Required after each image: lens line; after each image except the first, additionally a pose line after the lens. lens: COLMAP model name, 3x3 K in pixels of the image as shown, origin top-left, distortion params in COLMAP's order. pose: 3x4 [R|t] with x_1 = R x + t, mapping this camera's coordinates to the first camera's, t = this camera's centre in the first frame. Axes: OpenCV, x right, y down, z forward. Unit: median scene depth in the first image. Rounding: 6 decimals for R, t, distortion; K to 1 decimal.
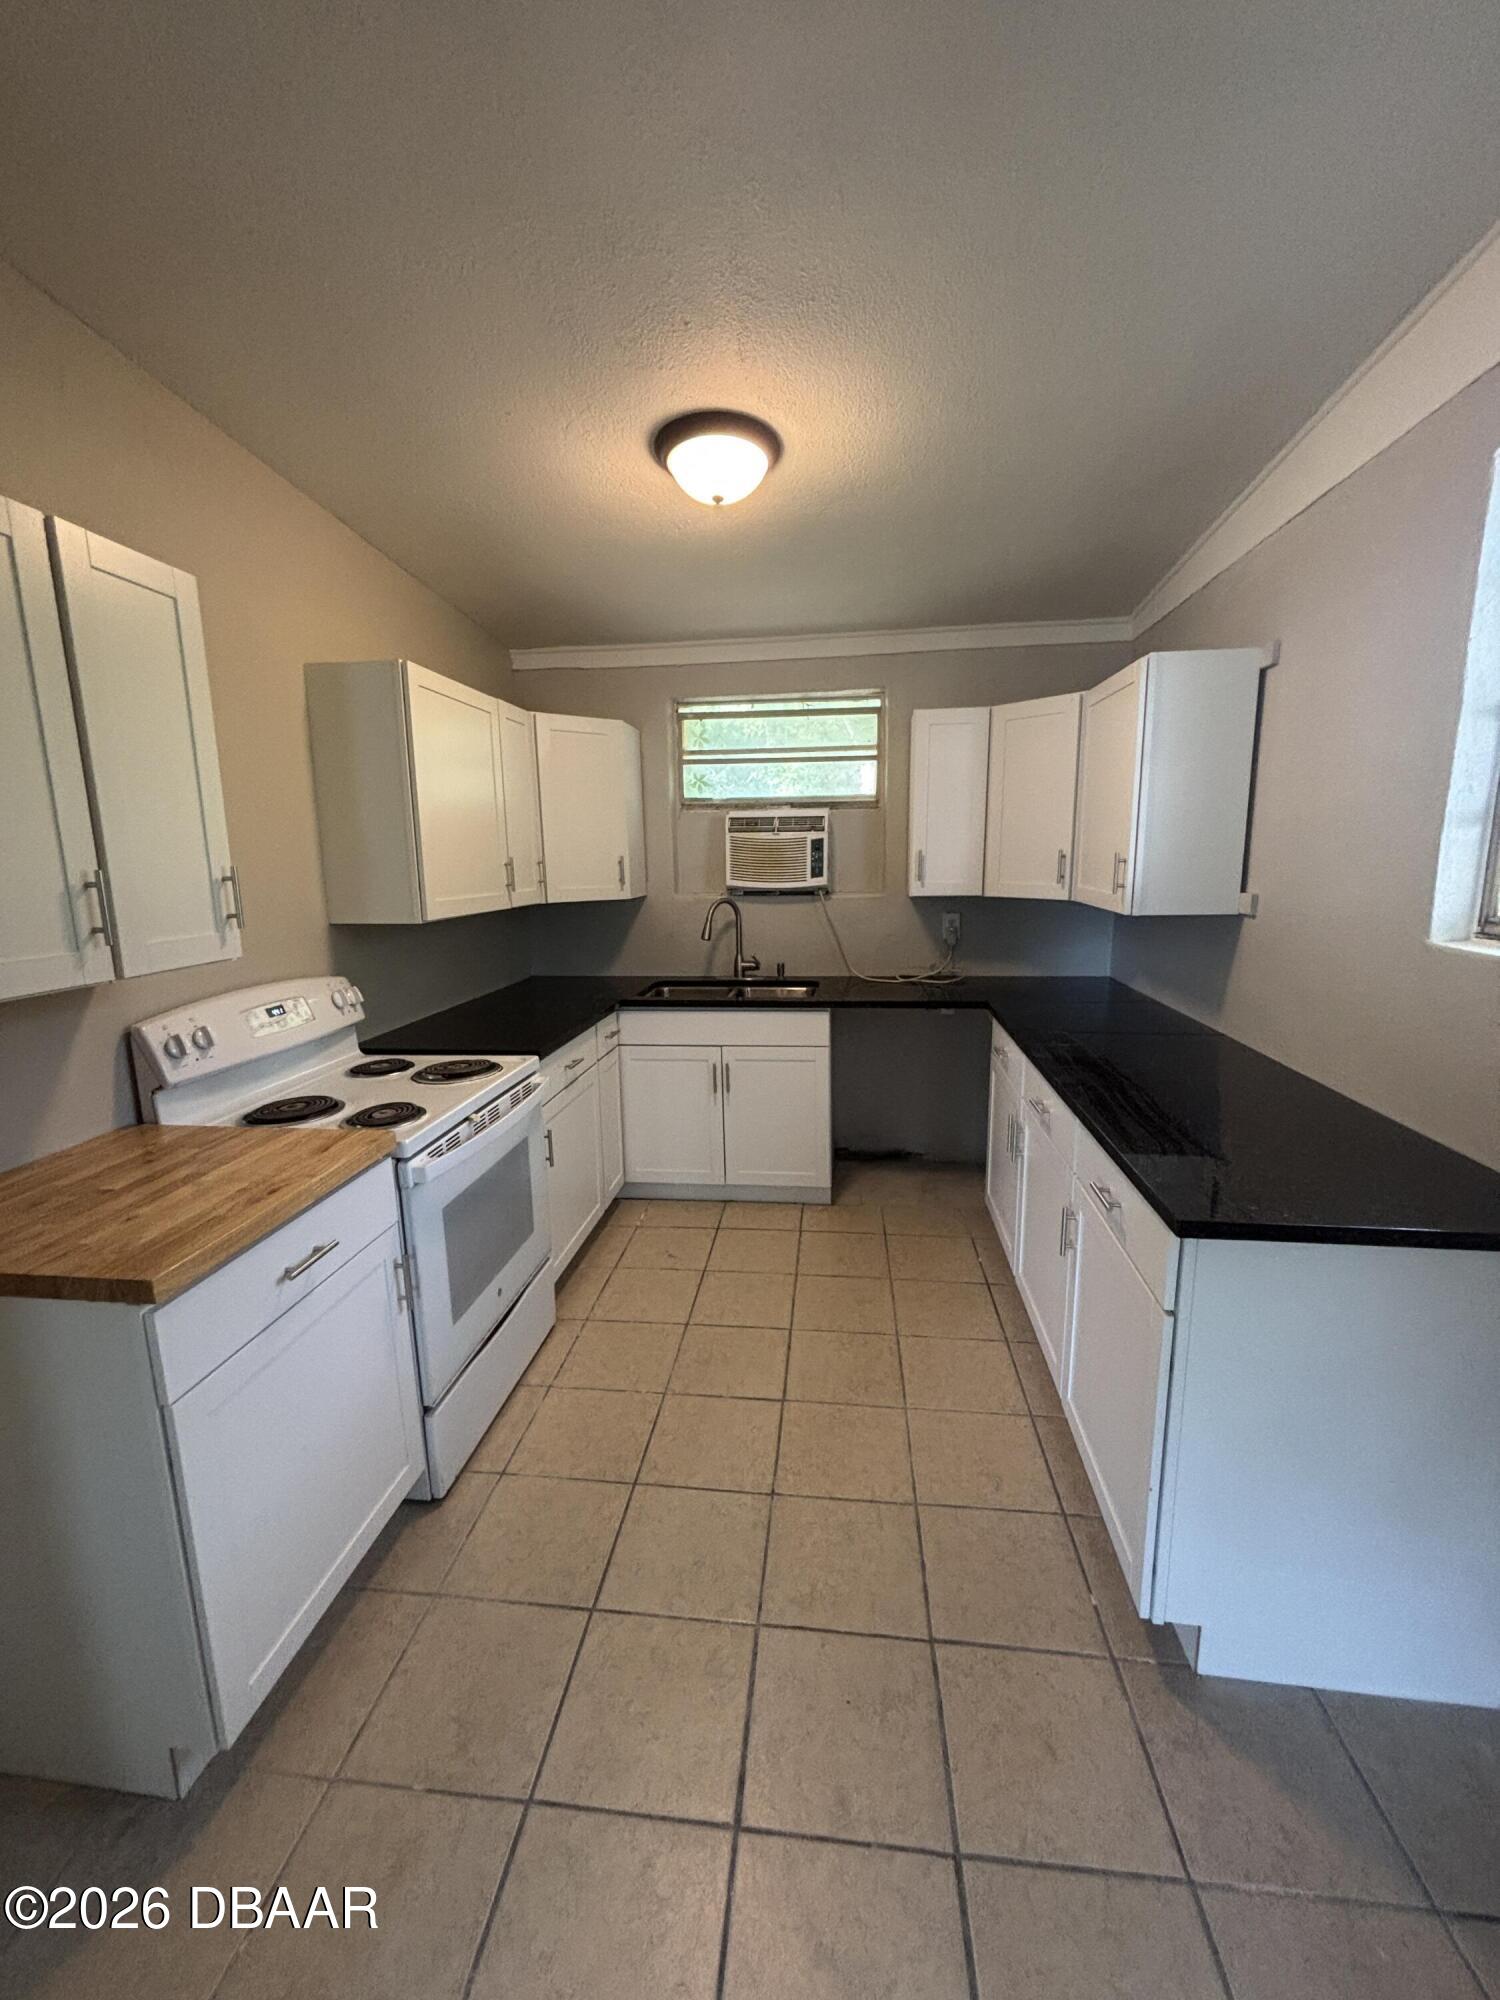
lens RADIAL K [[814.5, 0, 750.0], [0, 814.5, 1000.0], [0, 0, 1]] dist [0.013530, -0.000135]
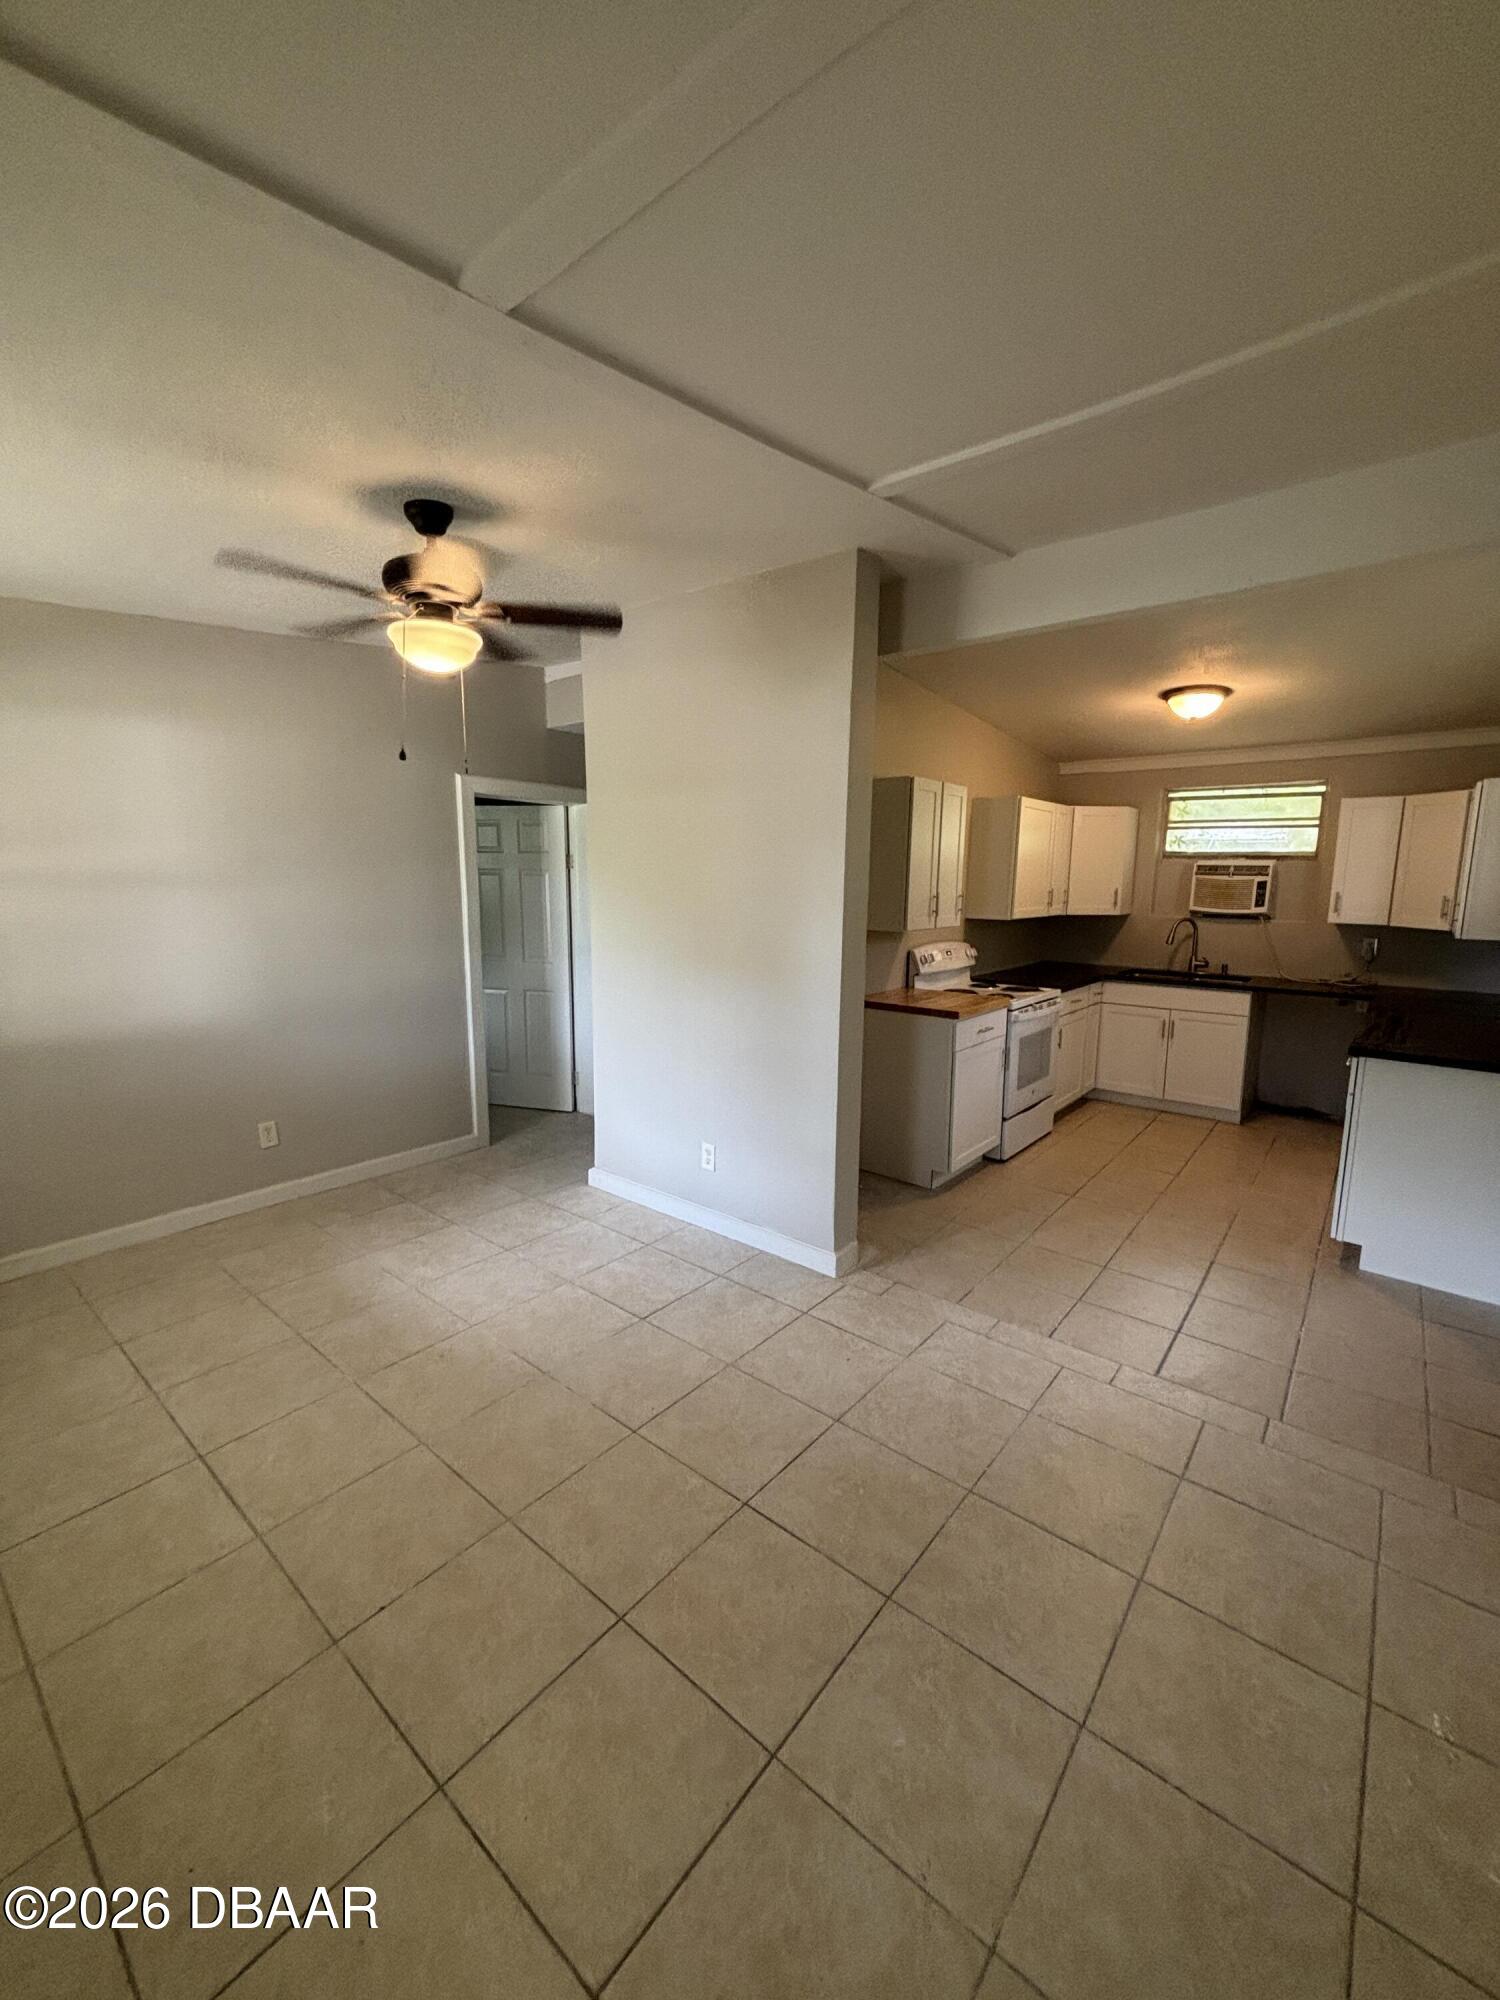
lens RADIAL K [[802.5, 0, 750.0], [0, 802.5, 1000.0], [0, 0, 1]] dist [-0.002075, -0.000066]
pose [[0.842541, 0.107081, -0.527881, 0.090962], [-0.118850, 0.992843, 0.011704, 0.109069], [0.525357, 0.052877, 0.849237, -0.707265]]
